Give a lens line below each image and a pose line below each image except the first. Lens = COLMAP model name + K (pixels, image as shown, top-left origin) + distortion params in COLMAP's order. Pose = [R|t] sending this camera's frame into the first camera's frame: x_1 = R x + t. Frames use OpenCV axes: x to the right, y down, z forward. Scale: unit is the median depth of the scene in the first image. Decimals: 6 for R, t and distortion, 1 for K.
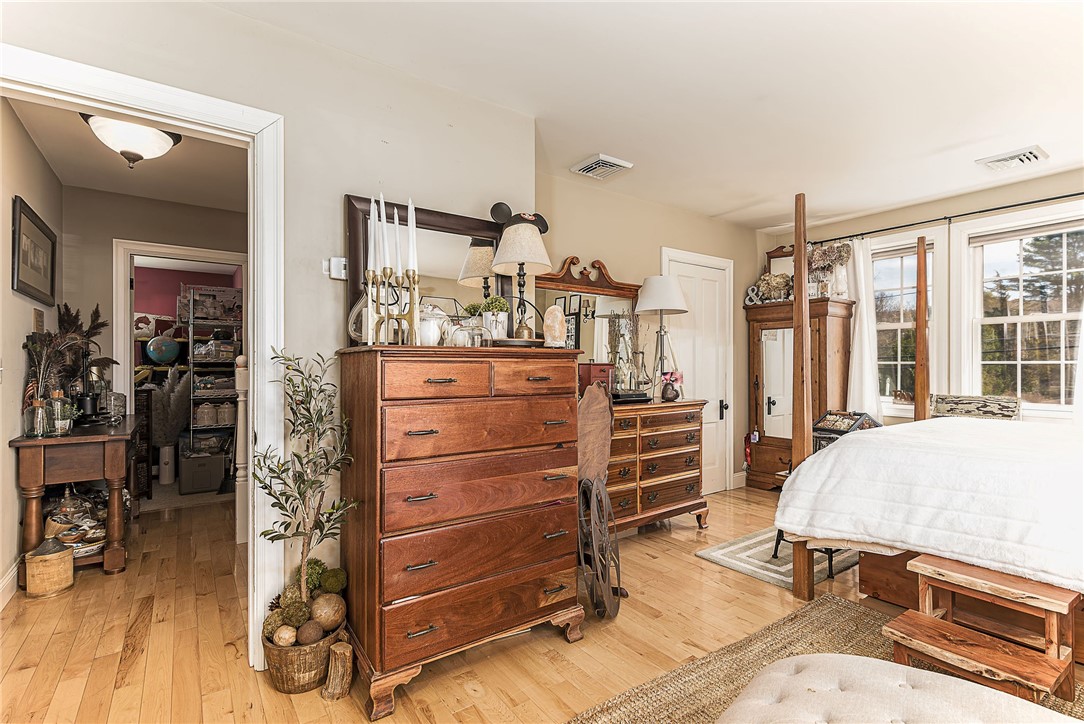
lens RADIAL K [[502.7, 0, 542.0], [0, 502.7, 362.0], [0, 0, 1]] dist [0.002670, 0.000019]
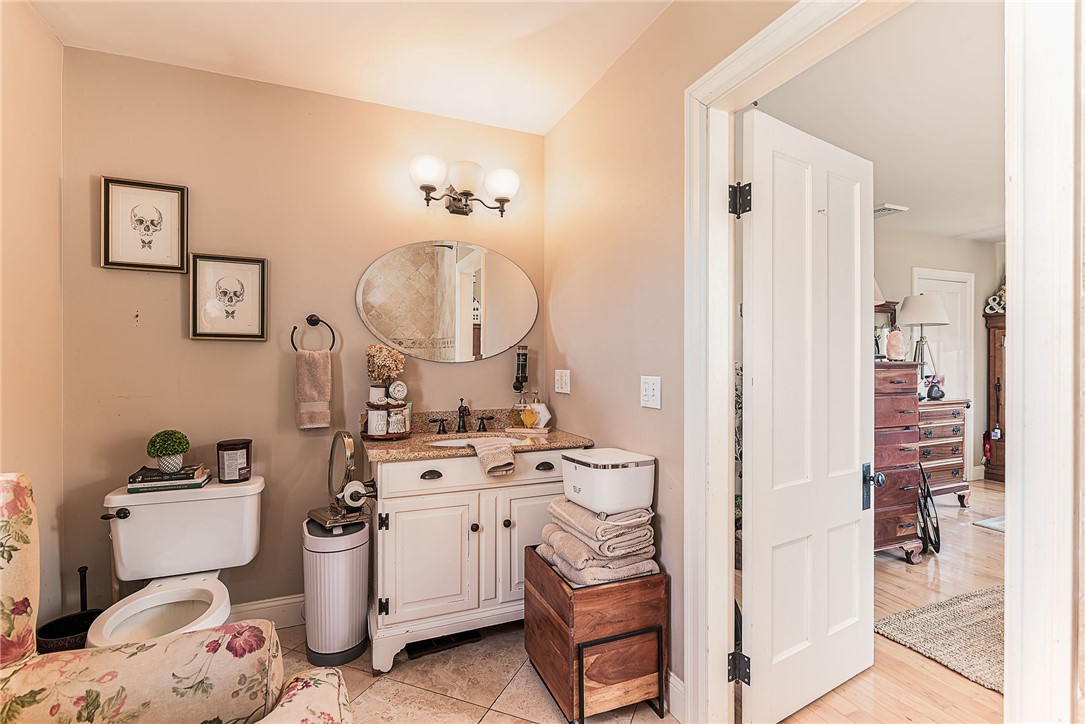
lens RADIAL K [[503.2, 0, 542.5], [0, 503.2, 362.0], [0, 0, 1]] dist [0.002670, 0.000019]
pose [[0.974946, 0.002495, -0.222427, -0.381829], [-0.000820, 0.999971, 0.007625, -0.020092], [0.222440, -0.007252, 0.974919, -0.372903]]
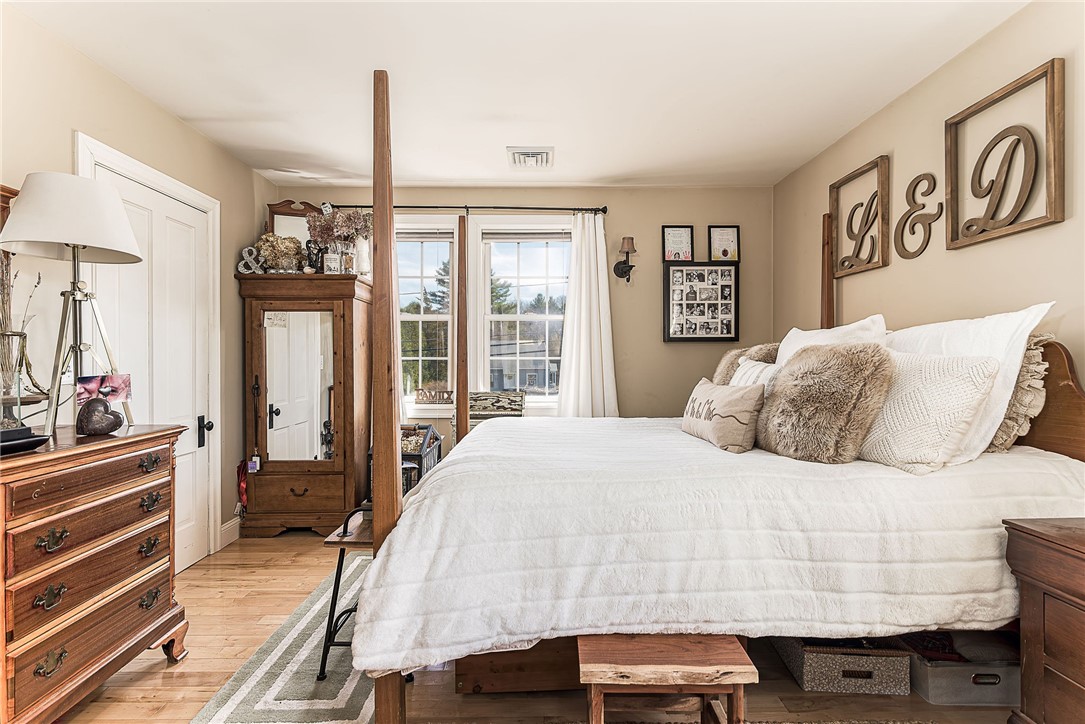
lens RADIAL K [[511.5, 0, 540.5], [0, 511.5, 362.8], [0, 0, 1]] dist [0.000783, -0.000573]
pose [[0.567586, -0.005460, 0.823296, 0.086678], [-0.003808, 0.999950, 0.009257, 0.000625], [-0.823305, -0.008389, 0.567537, 0.355425]]
